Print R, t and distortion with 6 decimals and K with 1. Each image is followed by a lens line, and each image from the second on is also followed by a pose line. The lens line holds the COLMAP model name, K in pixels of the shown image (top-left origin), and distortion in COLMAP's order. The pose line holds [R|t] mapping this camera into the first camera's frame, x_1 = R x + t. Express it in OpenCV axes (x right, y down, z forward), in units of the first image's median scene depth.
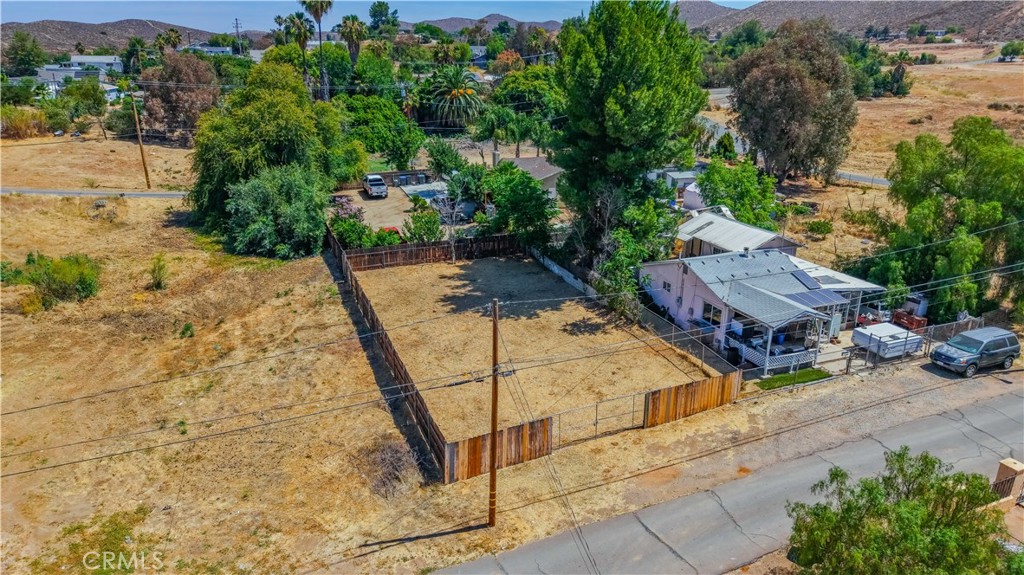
lens RADIAL K [[687.6, 0, 512.0], [0, 687.6, 287.5], [0, 0, 1]] dist [0.004013, -0.004860]
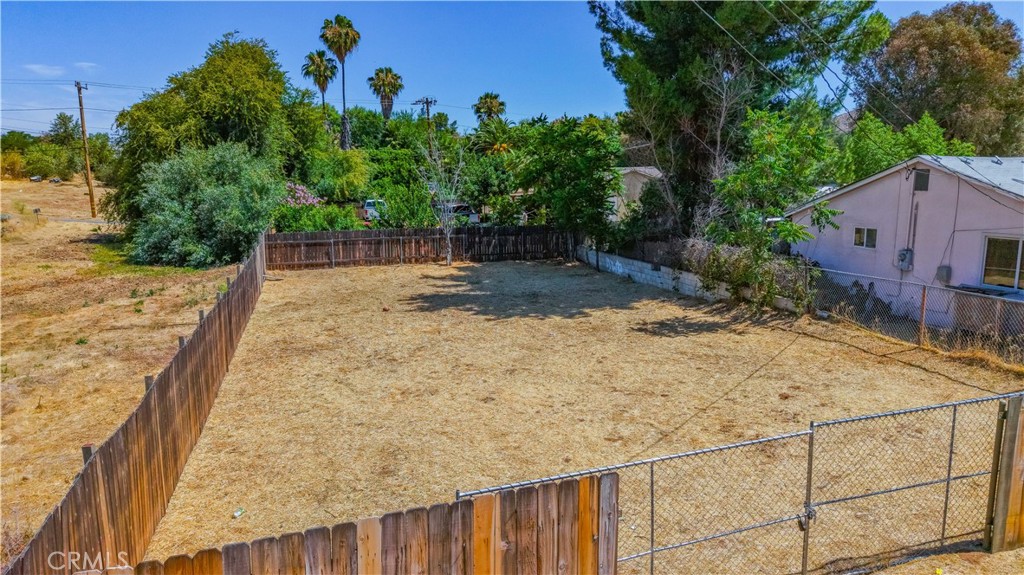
lens RADIAL K [[687.6, 0, 512.0], [0, 687.6, 287.5], [0, 0, 1]] dist [0.004013, -0.004860]
pose [[0.996298, 0.007483, -0.085639, 0.028676], [-0.022423, 0.984340, -0.174849, 0.112146], [0.082989, 0.176122, 0.980864, 0.515884]]
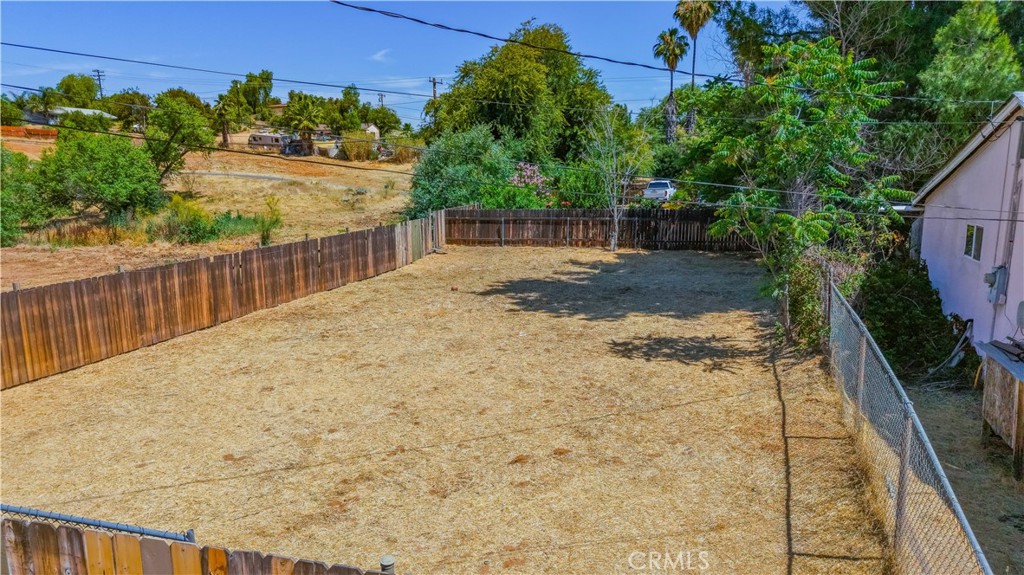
lens RADIAL K [[687.6, 0, 512.0], [0, 687.6, 287.5], [0, 0, 1]] dist [0.004013, -0.004860]
pose [[0.777676, 0.102147, -0.620312, 0.243856], [-0.196933, 0.976632, -0.086070, 0.071302], [0.597024, 0.189094, 0.779619, 0.661345]]
